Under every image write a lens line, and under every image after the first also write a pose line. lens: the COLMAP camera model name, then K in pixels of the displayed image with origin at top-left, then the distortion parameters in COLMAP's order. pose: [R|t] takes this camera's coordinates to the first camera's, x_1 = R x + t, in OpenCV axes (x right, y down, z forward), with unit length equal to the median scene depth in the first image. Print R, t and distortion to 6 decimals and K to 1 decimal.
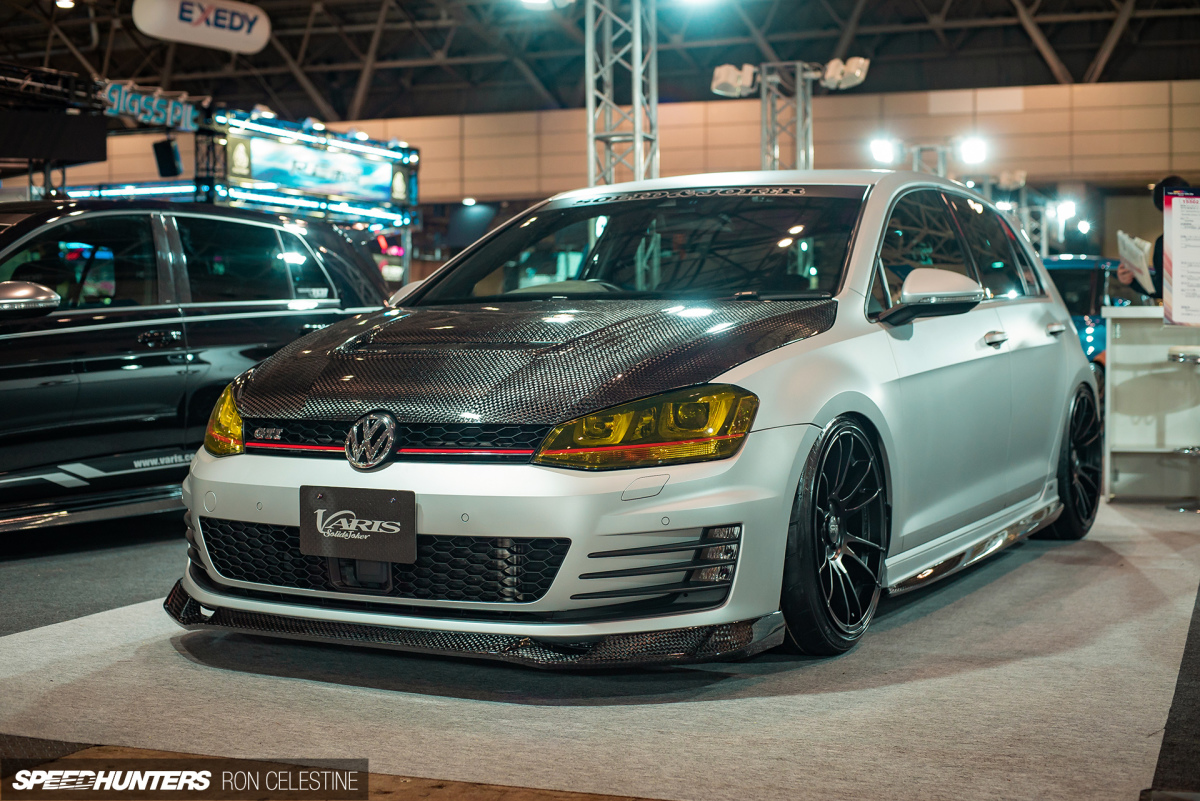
lens RADIAL K [[1763.4, 0, 600.0], [0, 1763.4, 400.5], [0, 0, 1]] dist [-0.162752, 0.017921]
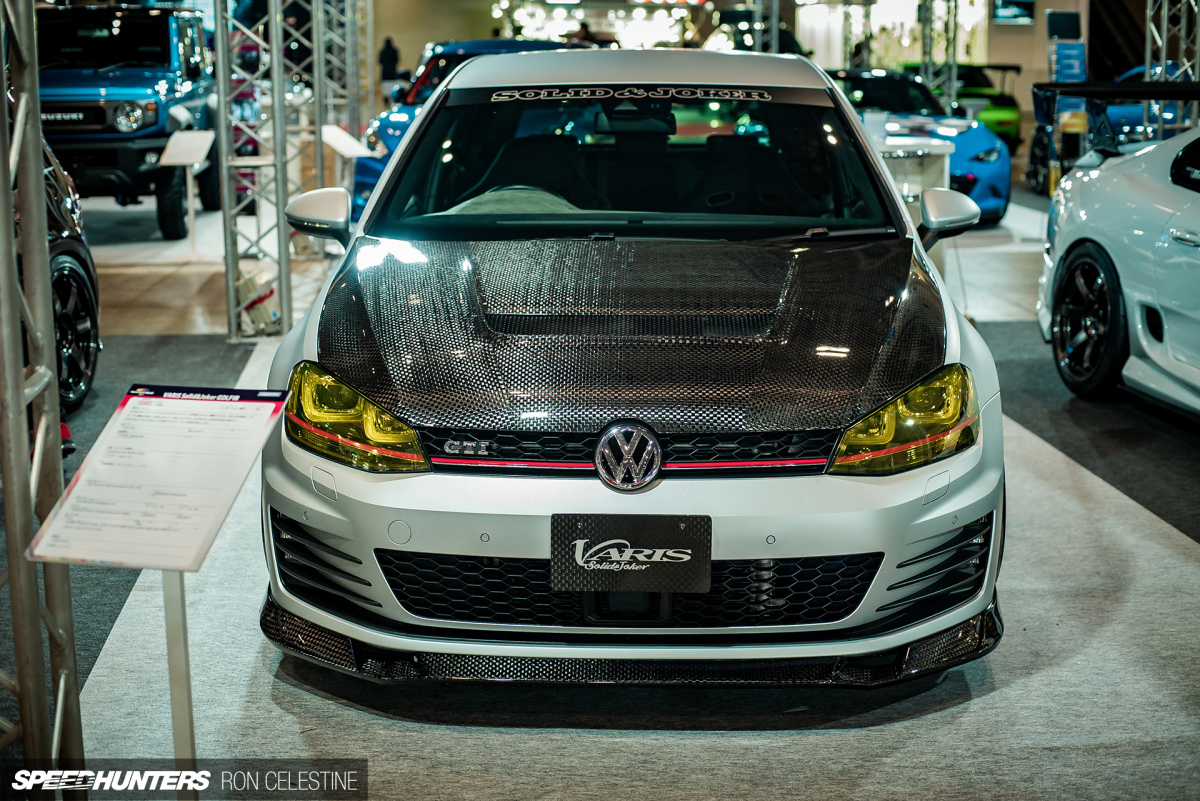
lens RADIAL K [[1763.4, 0, 600.0], [0, 1763.4, 400.5], [0, 0, 1]] dist [-0.162752, 0.017921]
pose [[0.896344, -0.084811, 0.435172, -0.533552], [0.014896, 0.986740, 0.161625, -0.150353], [-0.443109, -0.138389, 0.885722, 0.228383]]
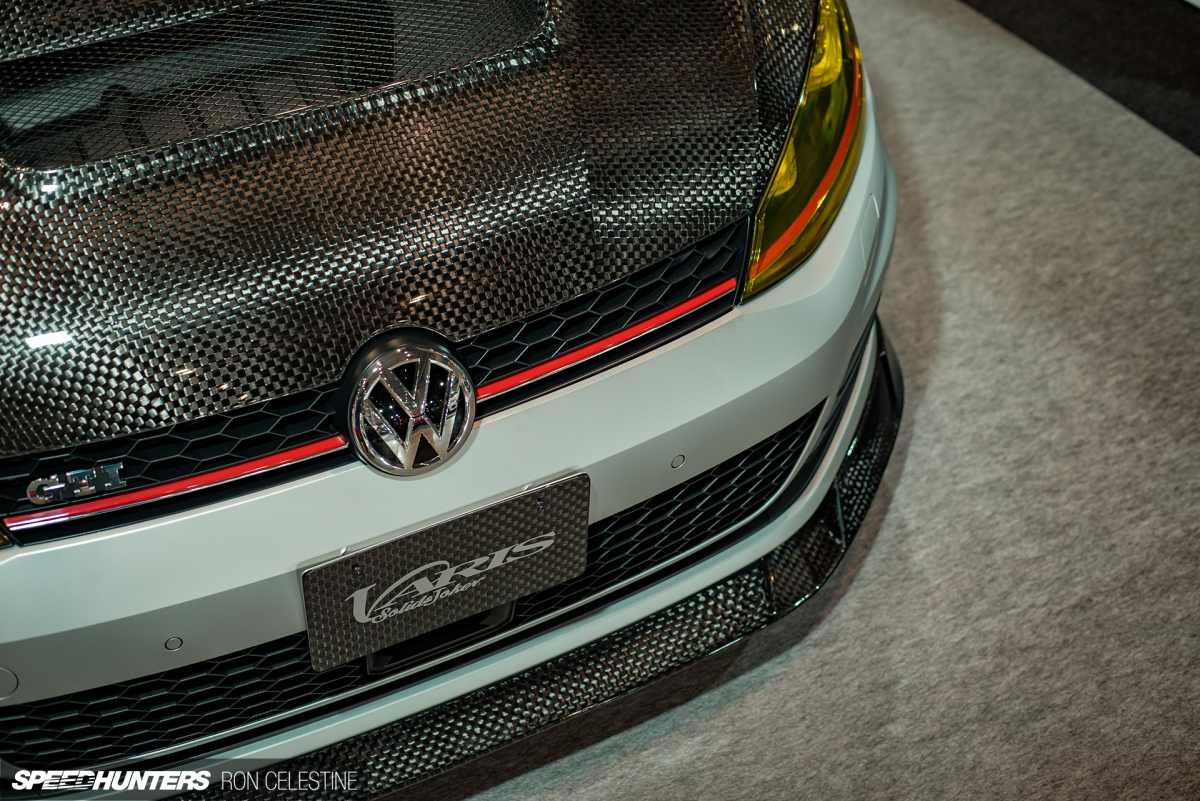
lens RADIAL K [[1763.4, 0, 600.0], [0, 1763.4, 400.5], [0, 0, 1]] dist [-0.162752, 0.017921]
pose [[0.555339, -0.562613, 0.612426, -0.375191], [-0.004910, 0.734191, 0.678925, -0.278435], [-0.831610, -0.380041, 0.404962, 0.796470]]
